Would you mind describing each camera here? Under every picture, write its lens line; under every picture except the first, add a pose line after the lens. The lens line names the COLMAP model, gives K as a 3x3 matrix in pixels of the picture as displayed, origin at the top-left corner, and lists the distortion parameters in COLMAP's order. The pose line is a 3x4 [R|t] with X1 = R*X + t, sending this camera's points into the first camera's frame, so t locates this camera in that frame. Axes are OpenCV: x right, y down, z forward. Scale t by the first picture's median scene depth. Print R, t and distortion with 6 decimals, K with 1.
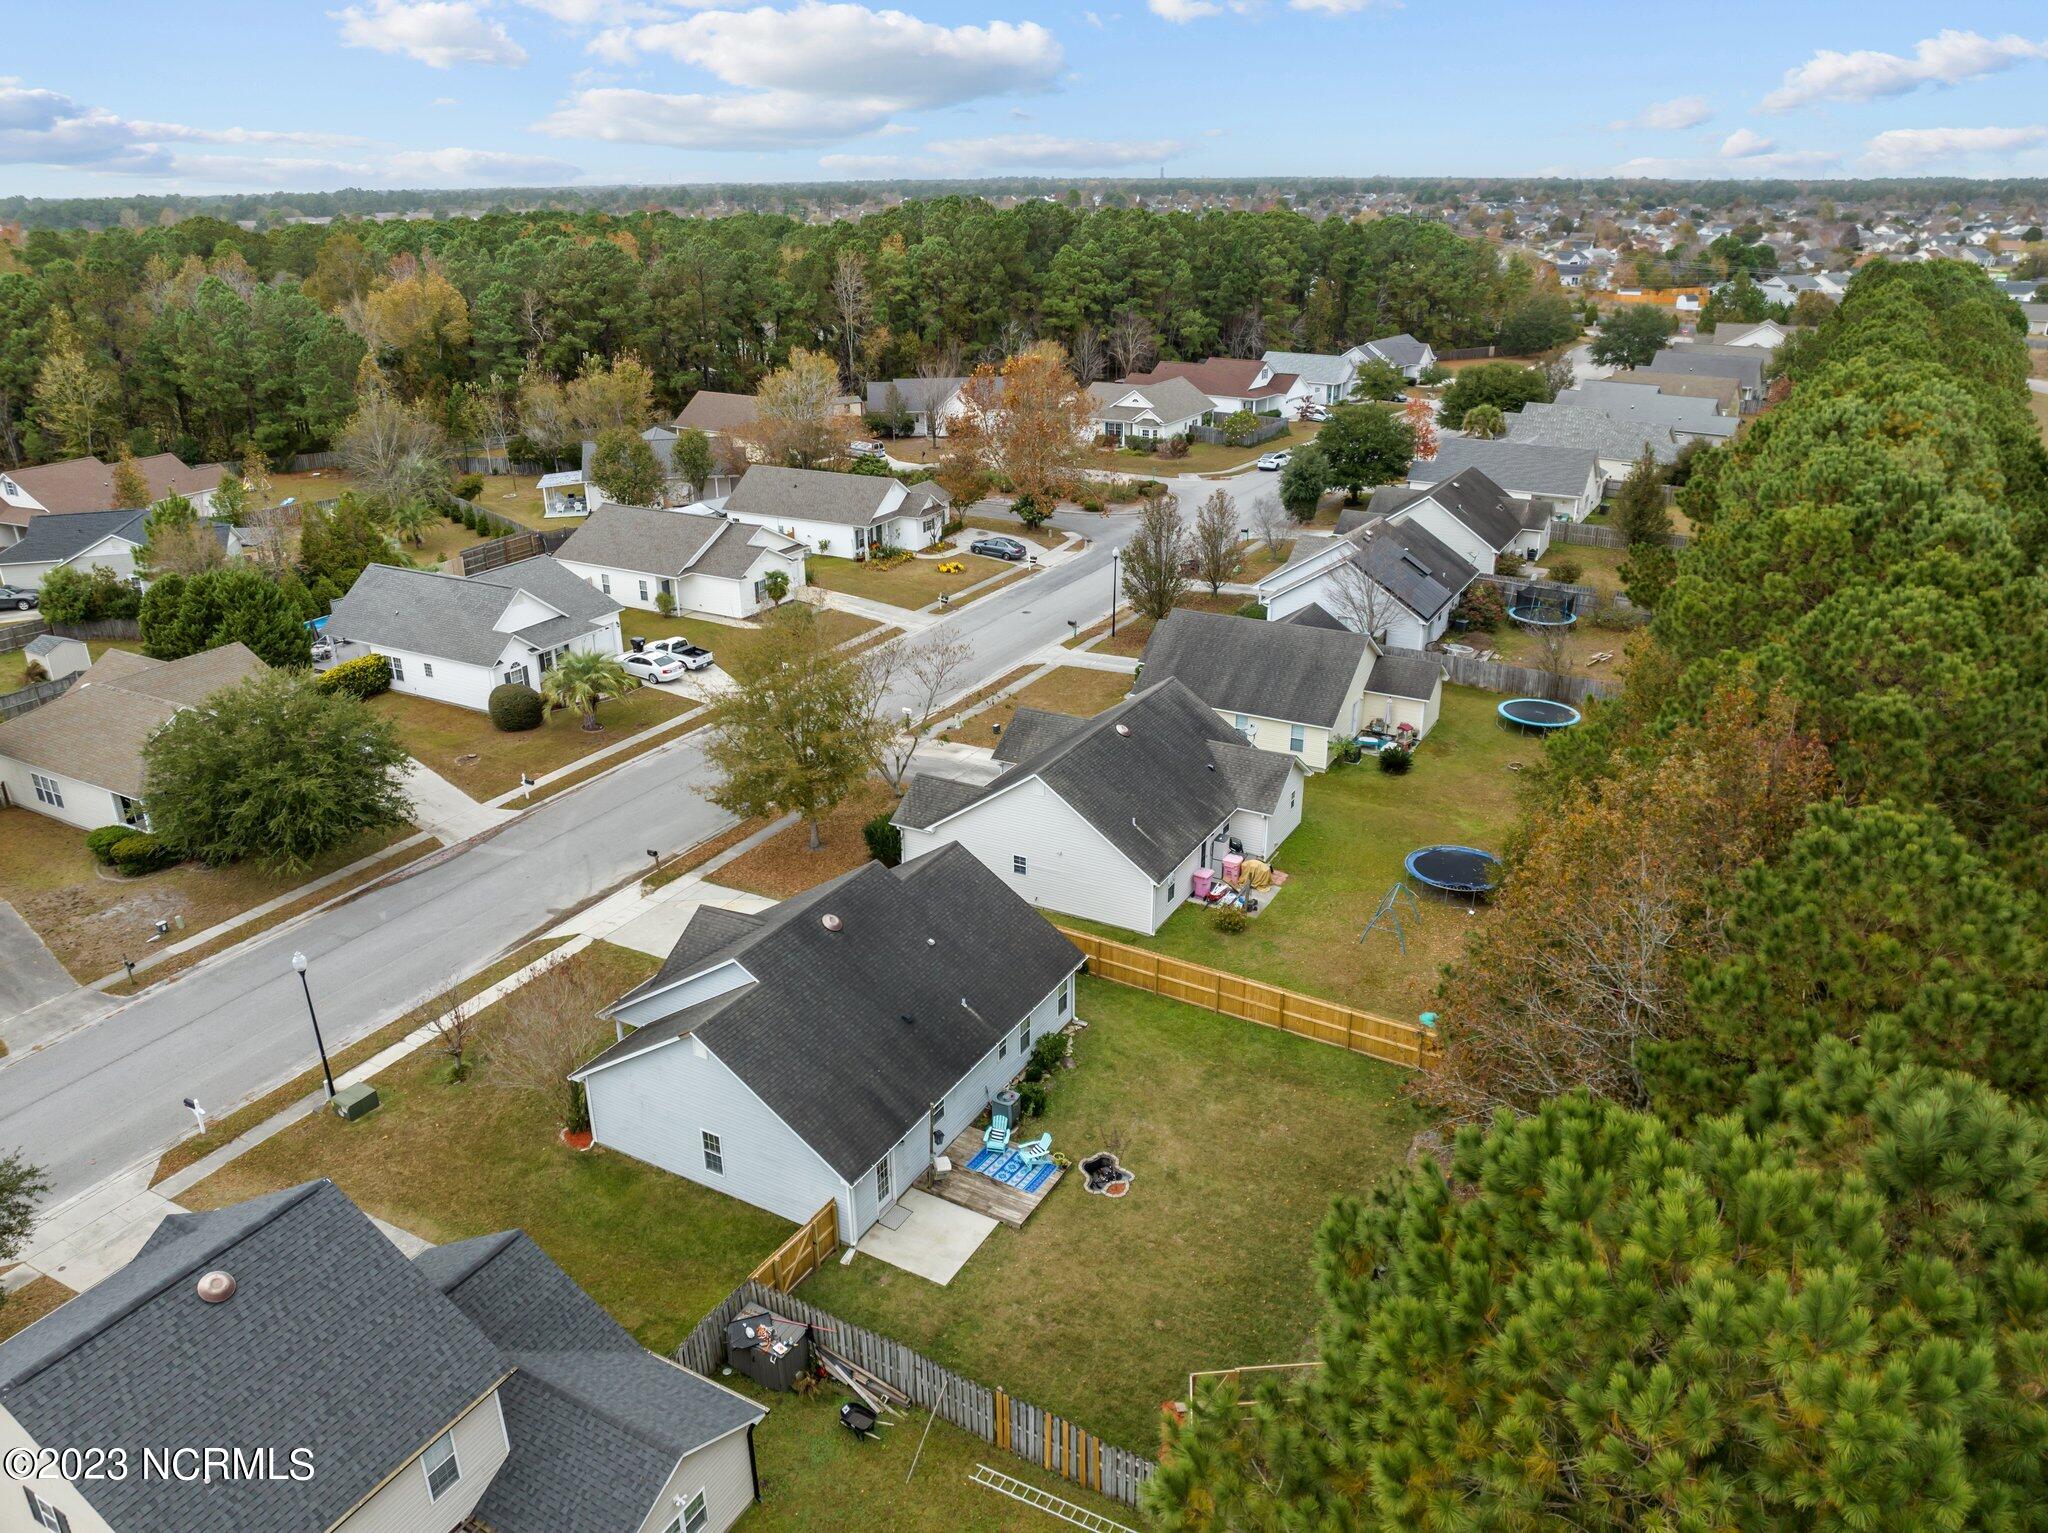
lens RADIAL K [[1447.0, 0, 1024.0], [0, 1447.0, 766.5], [0, 0, 1]] dist [-0.036159, -0.000727]
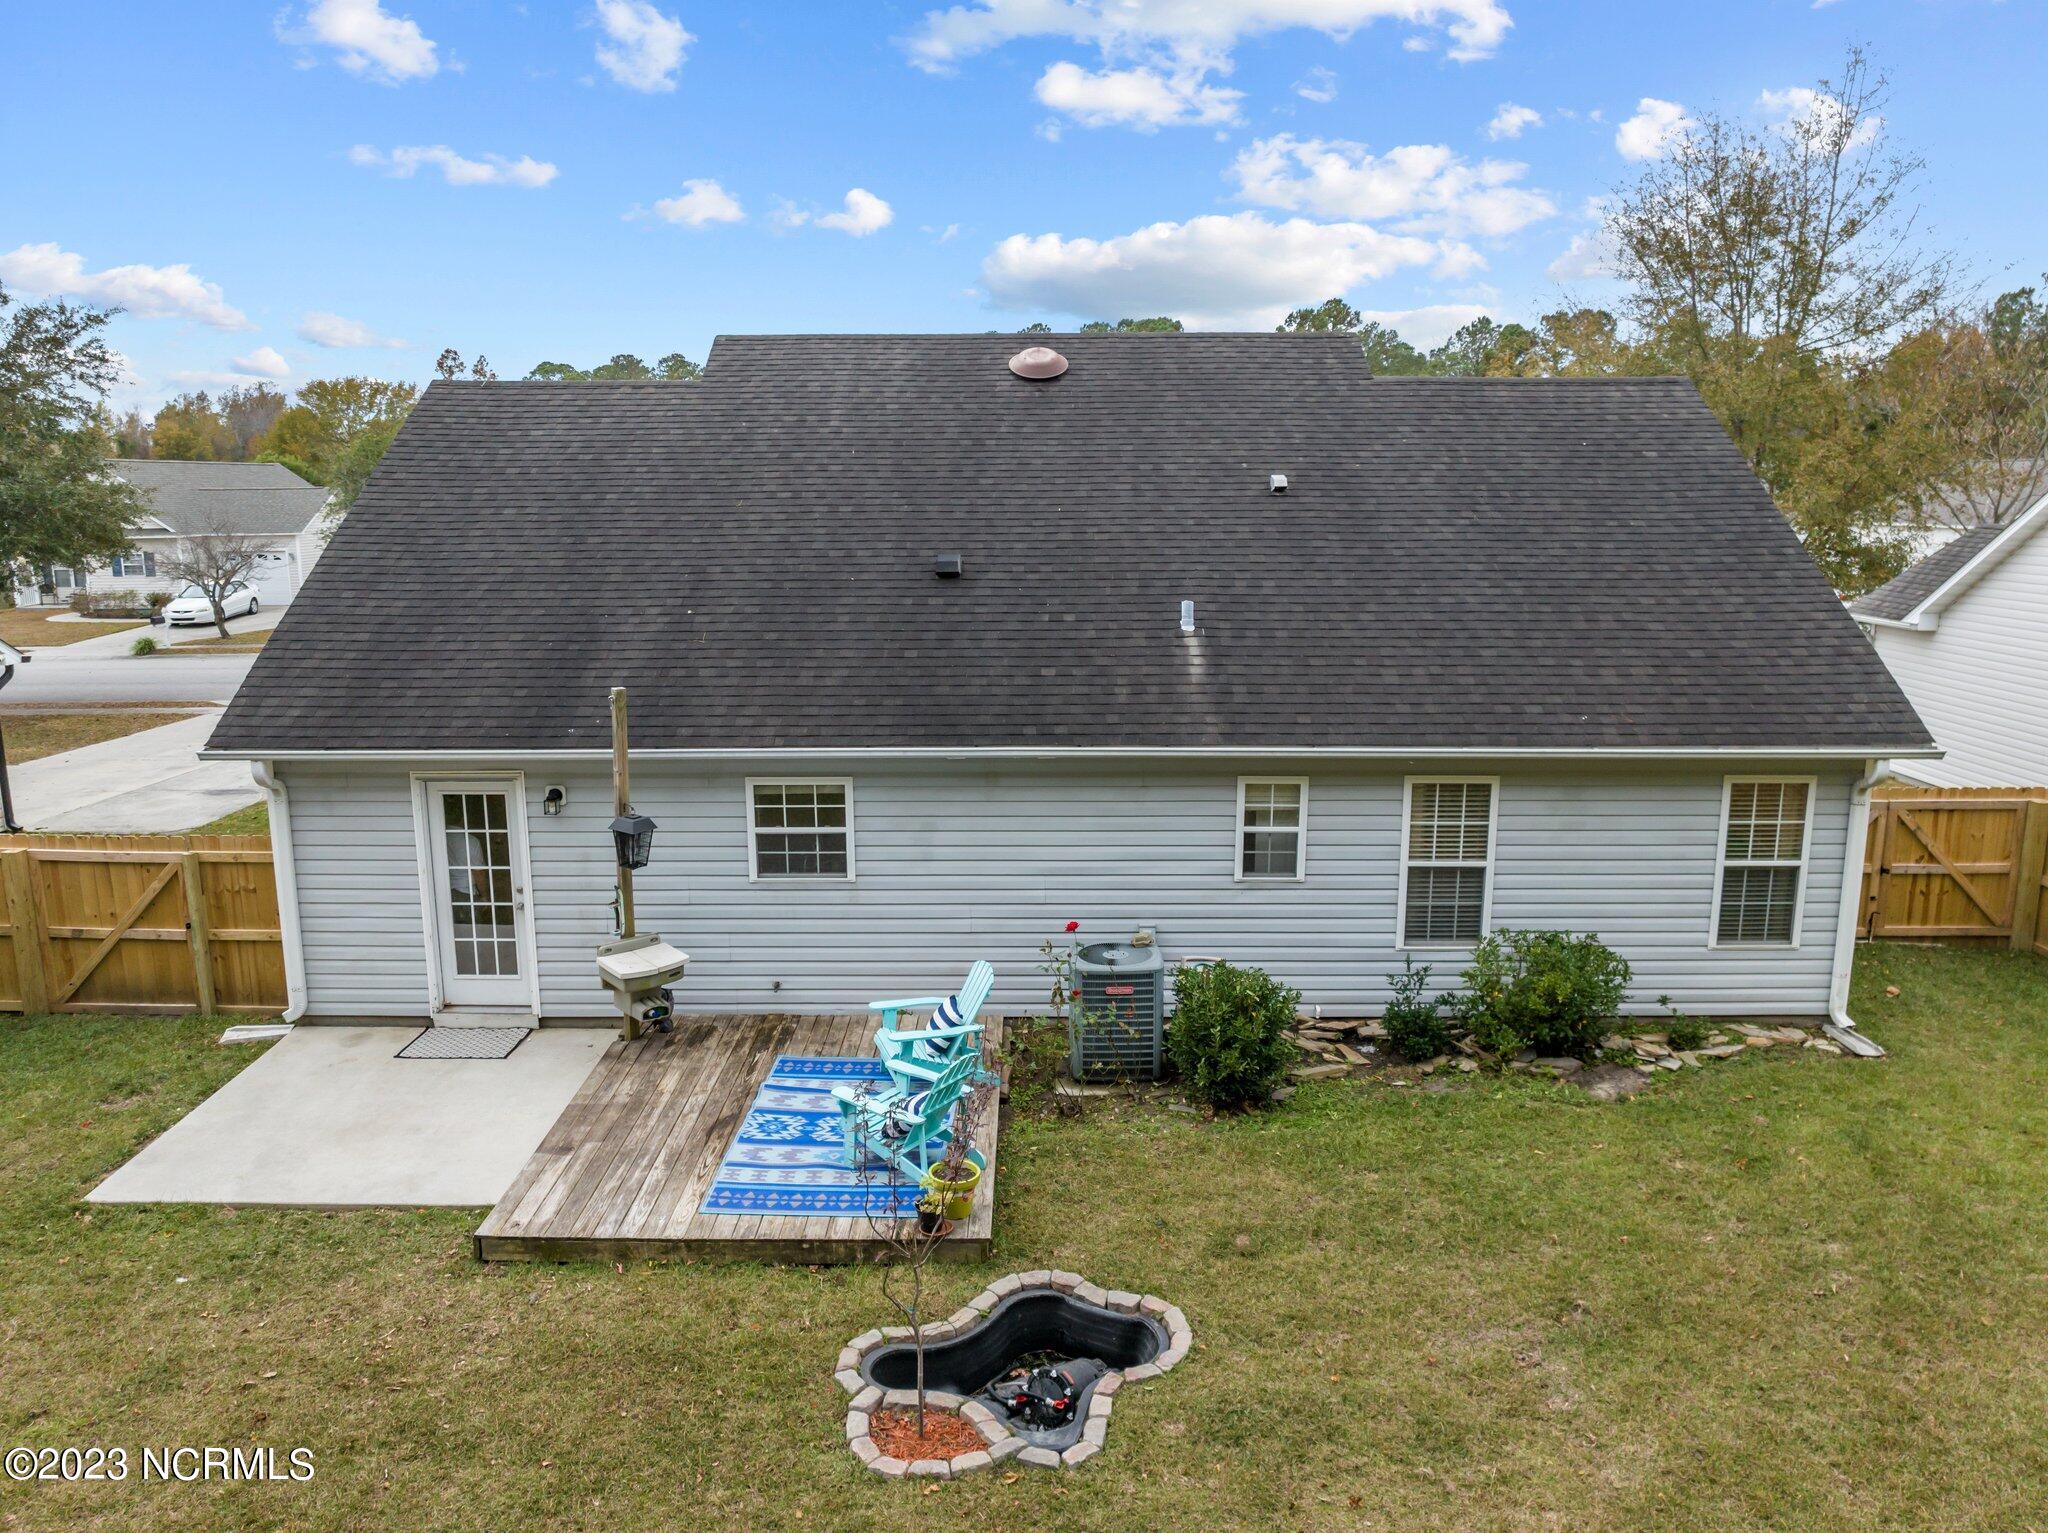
lens RADIAL K [[1448.5, 0, 1024.0], [0, 1448.5, 766.5], [0, 0, 1]] dist [-0.042162, 0.002881]
pose [[0.479246, 0.173754, -0.860310, 0.179005], [-0.338806, 0.940856, 0.001285, 0.192116], [0.809650, 0.290862, 0.509770, 0.804347]]
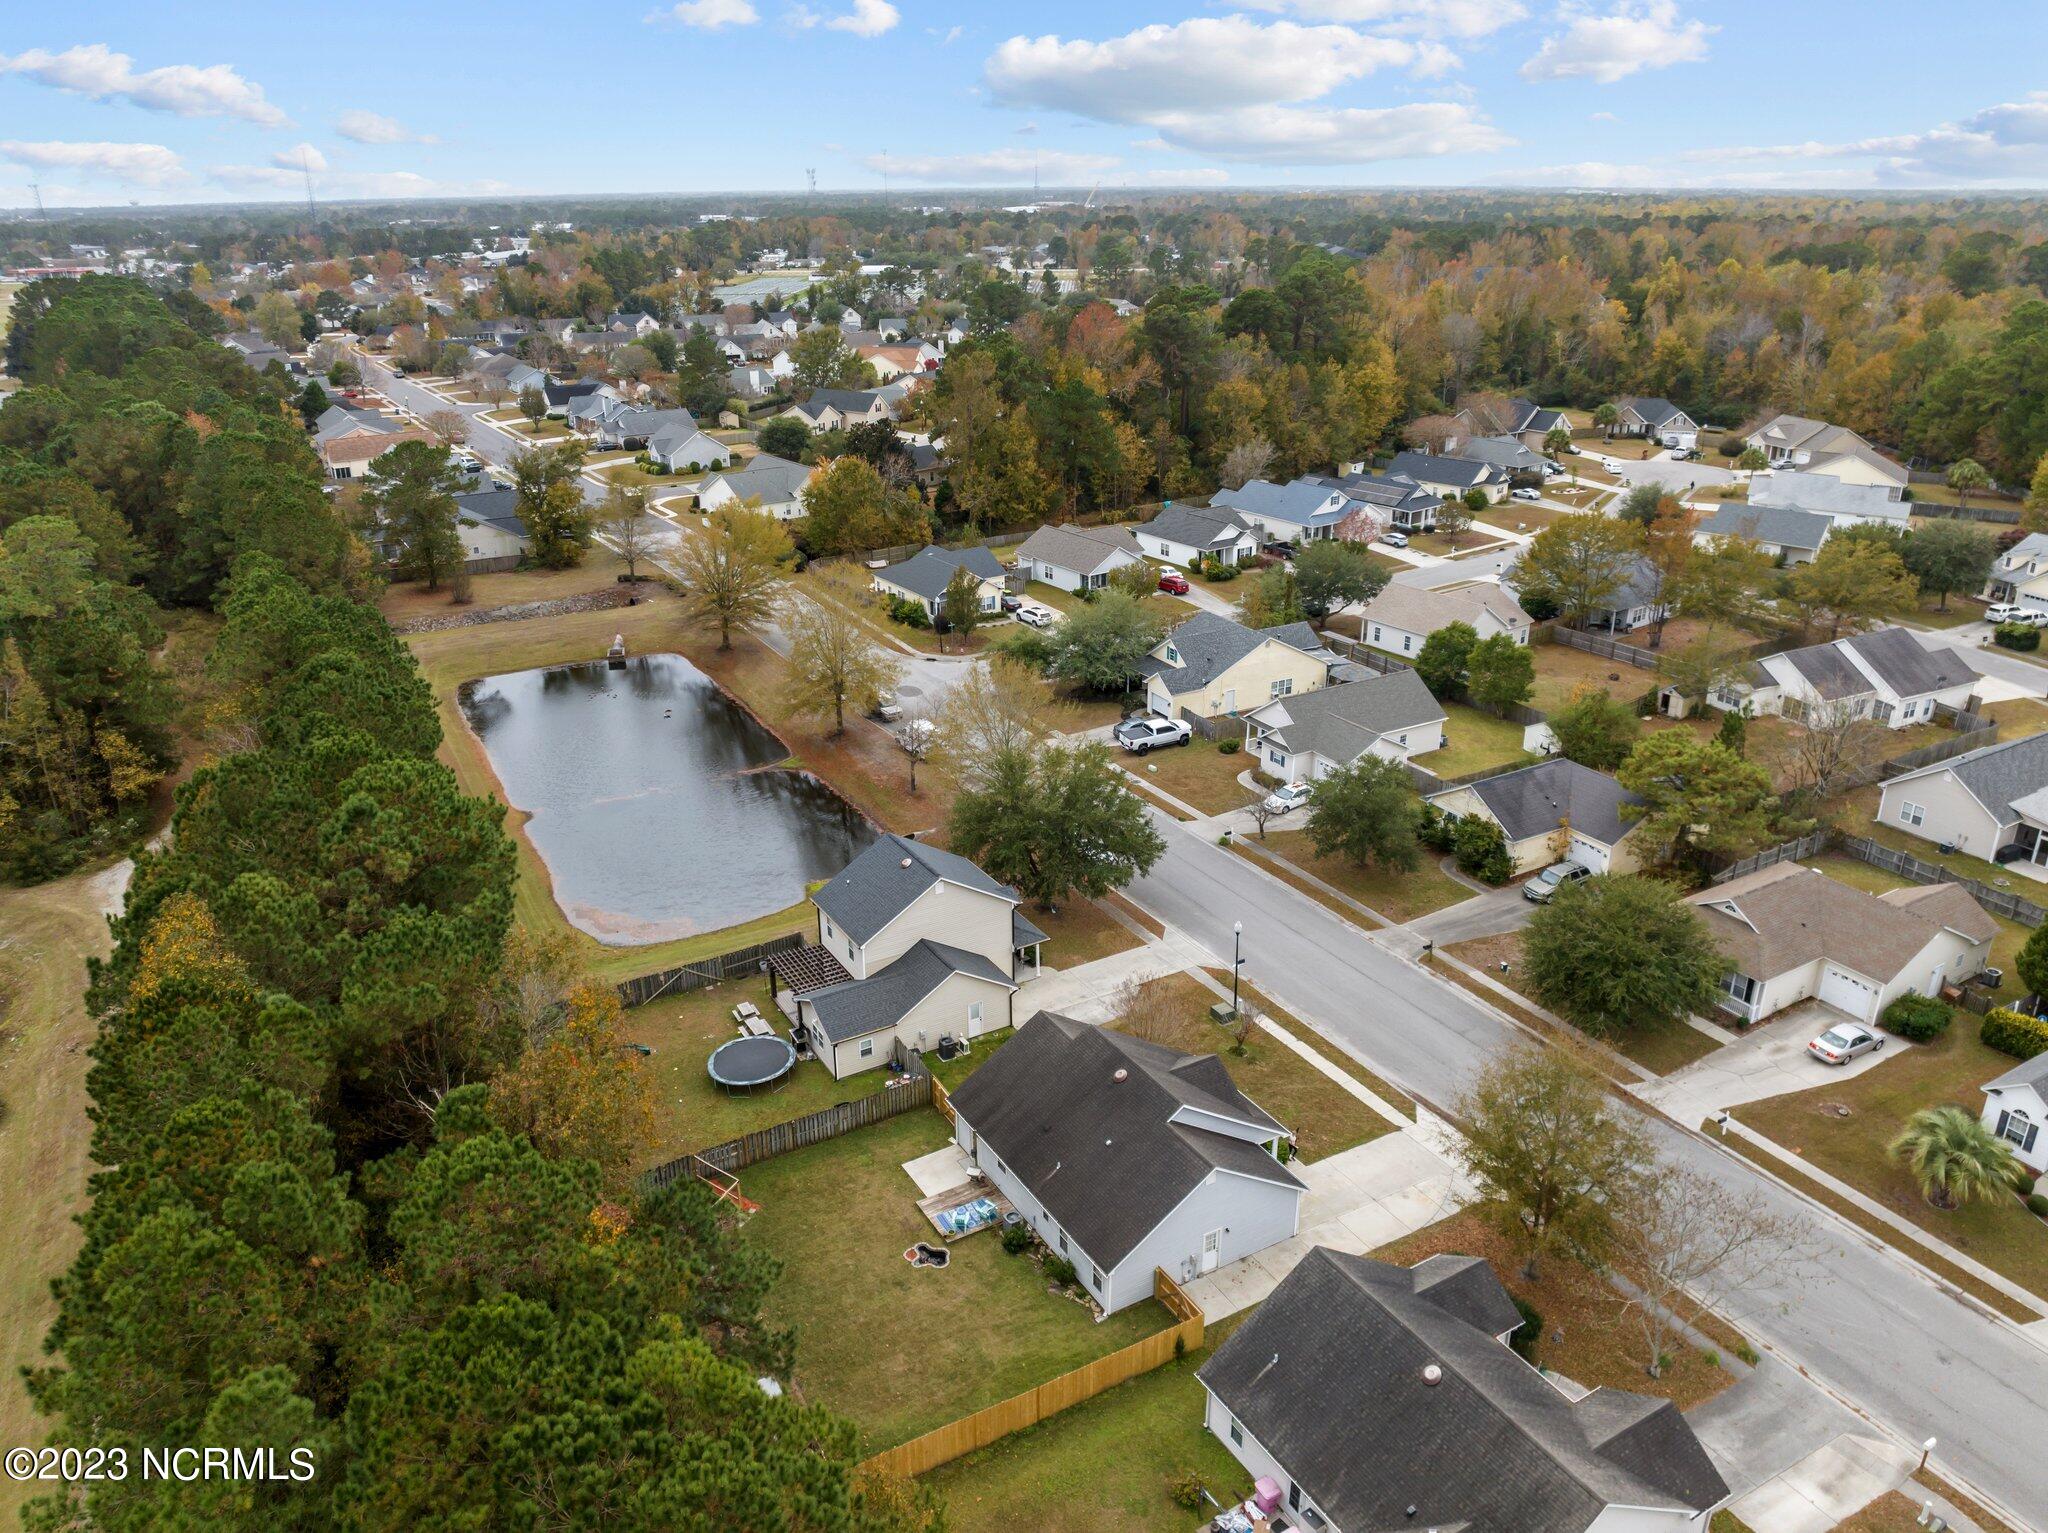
lens RADIAL K [[1447.0, 0, 1024.0], [0, 1447.0, 766.5], [0, 0, 1]] dist [-0.036159, -0.000727]
pose [[-0.515095, 0.332256, -0.790116, 0.887338], [-0.314247, 0.784421, 0.534726, -0.814280], [0.797450, 0.523726, -0.299641, 1.132994]]
